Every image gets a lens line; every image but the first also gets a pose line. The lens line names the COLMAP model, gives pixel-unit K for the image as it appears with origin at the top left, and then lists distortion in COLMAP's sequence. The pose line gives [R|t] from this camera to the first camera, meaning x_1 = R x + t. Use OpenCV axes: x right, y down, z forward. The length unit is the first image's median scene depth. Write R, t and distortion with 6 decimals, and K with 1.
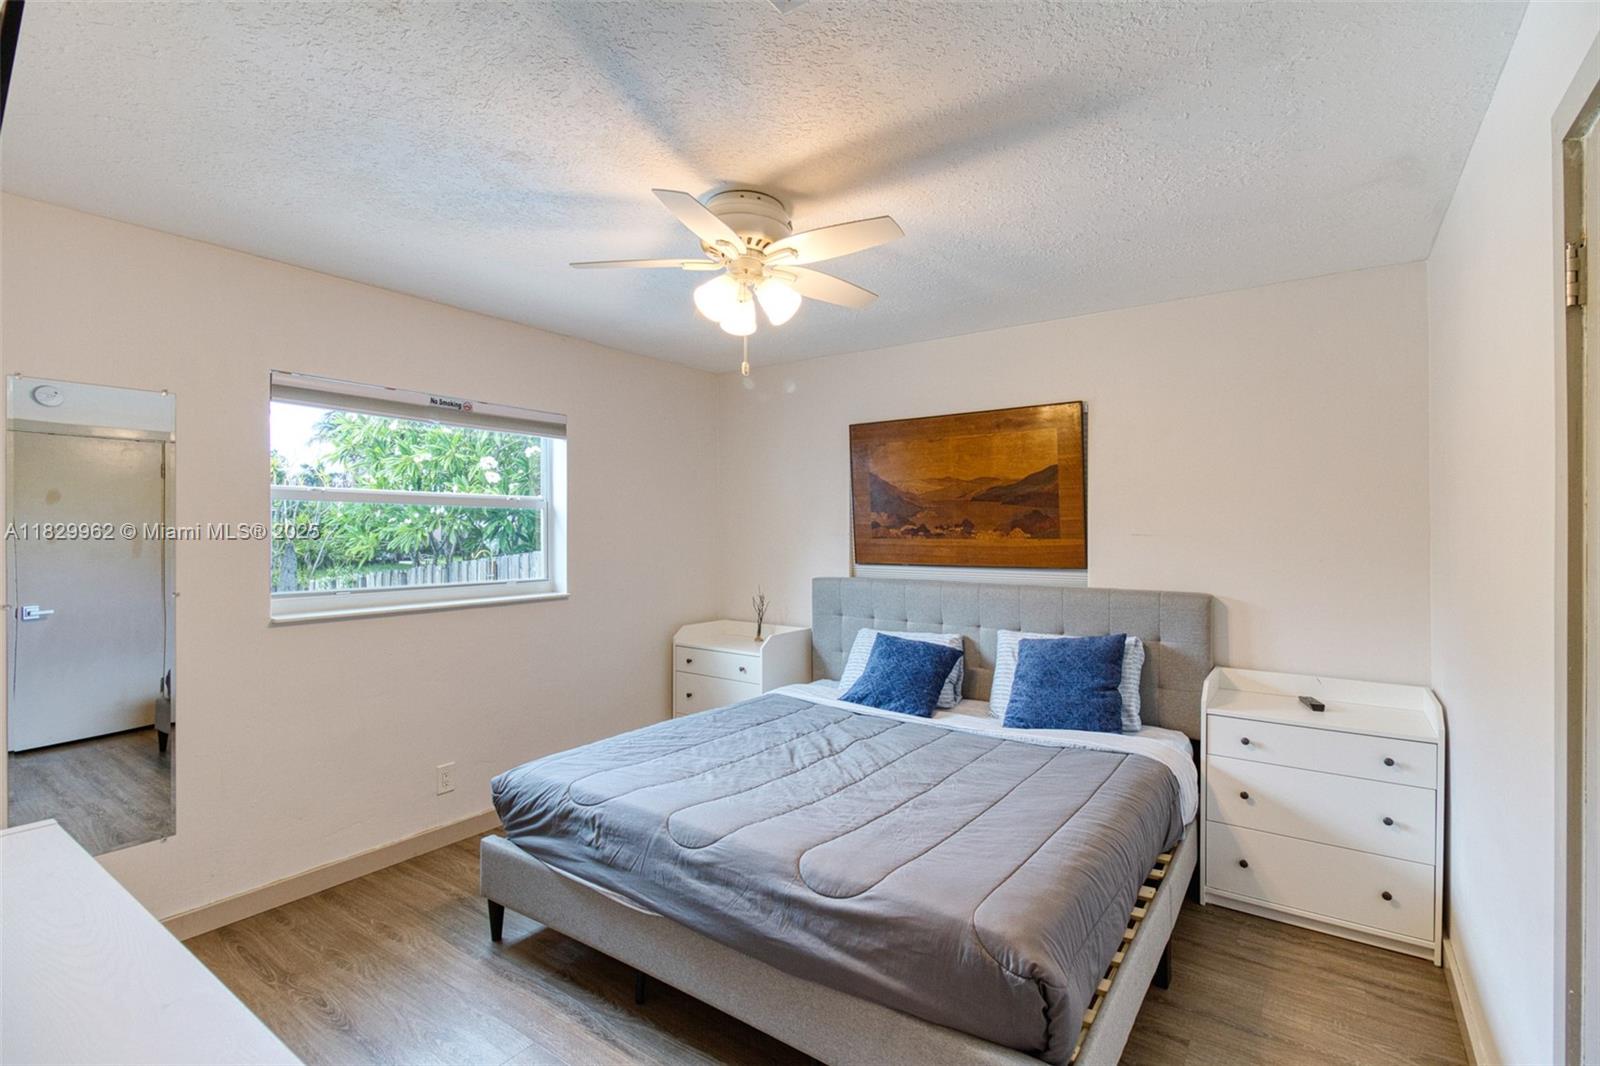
lens RADIAL K [[736.7, 0, 819.2], [0, 736.7, 531.2], [0, 0, 1]] dist [0.012745, -0.010067]
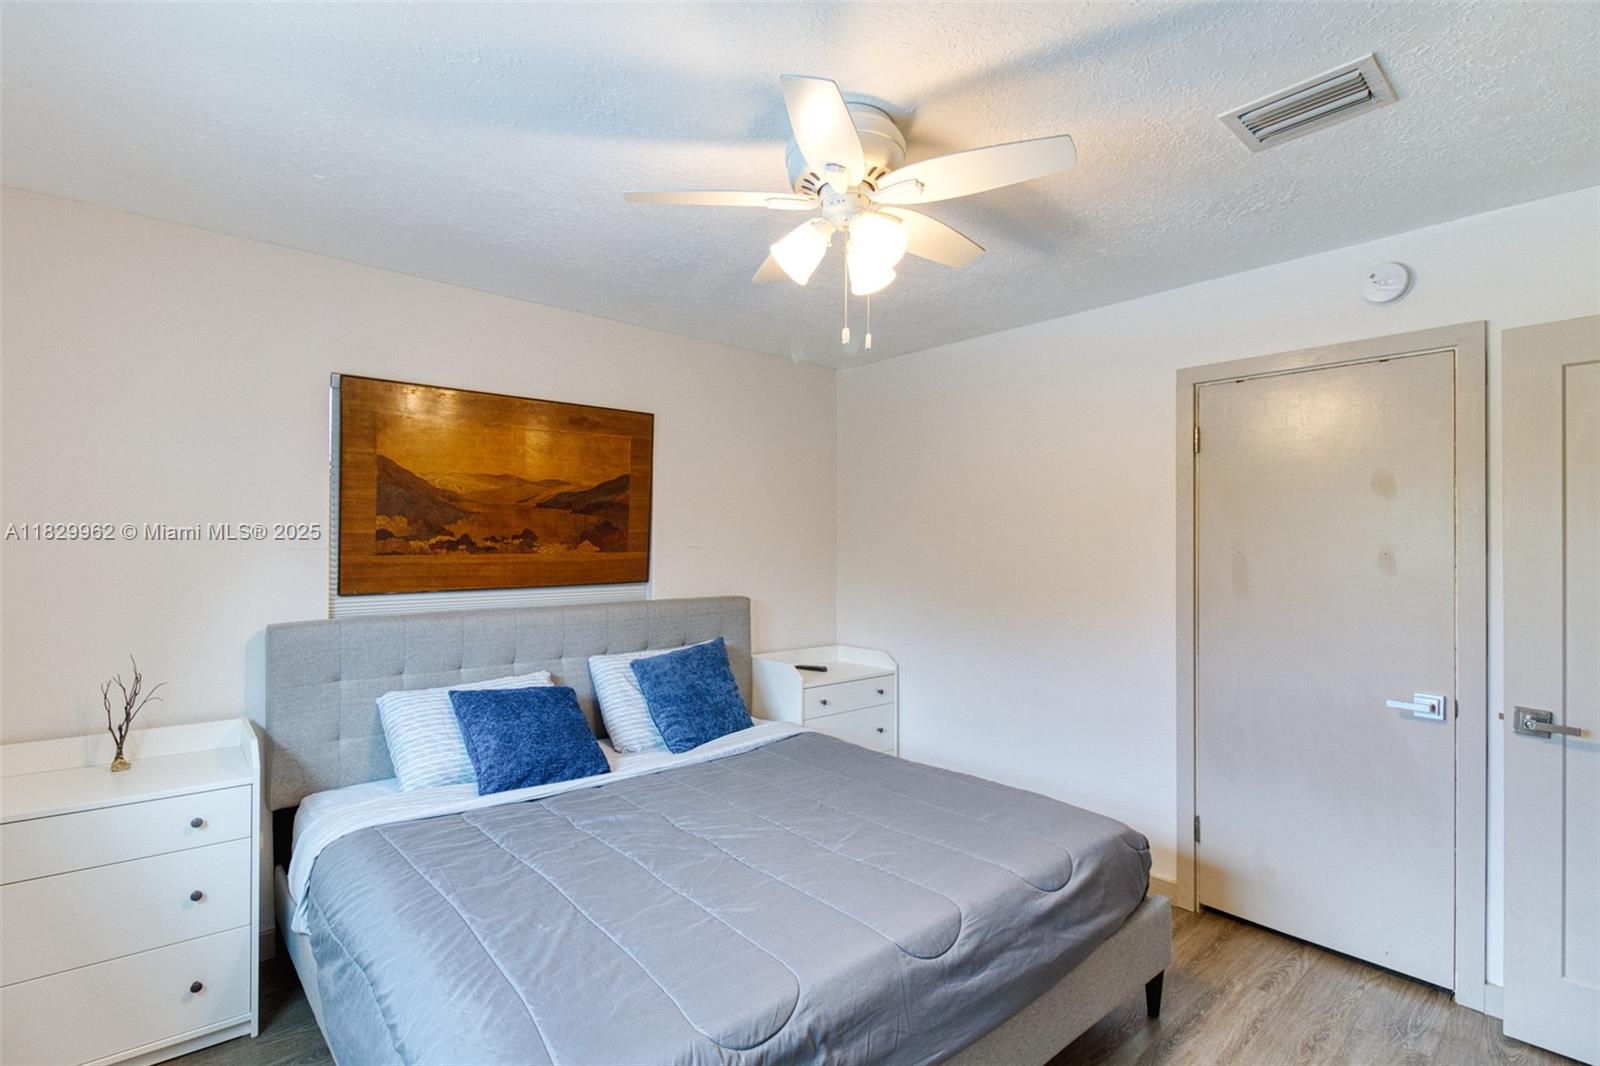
lens RADIAL K [[736.7, 0, 819.2], [0, 736.7, 531.2], [0, 0, 1]] dist [0.012745, -0.010067]
pose [[0.241936, 0.015034, 0.970176, -0.523415], [-0.000878, 0.999883, -0.015276, -0.001977], [-0.970292, 0.002844, 0.241921, 0.504755]]
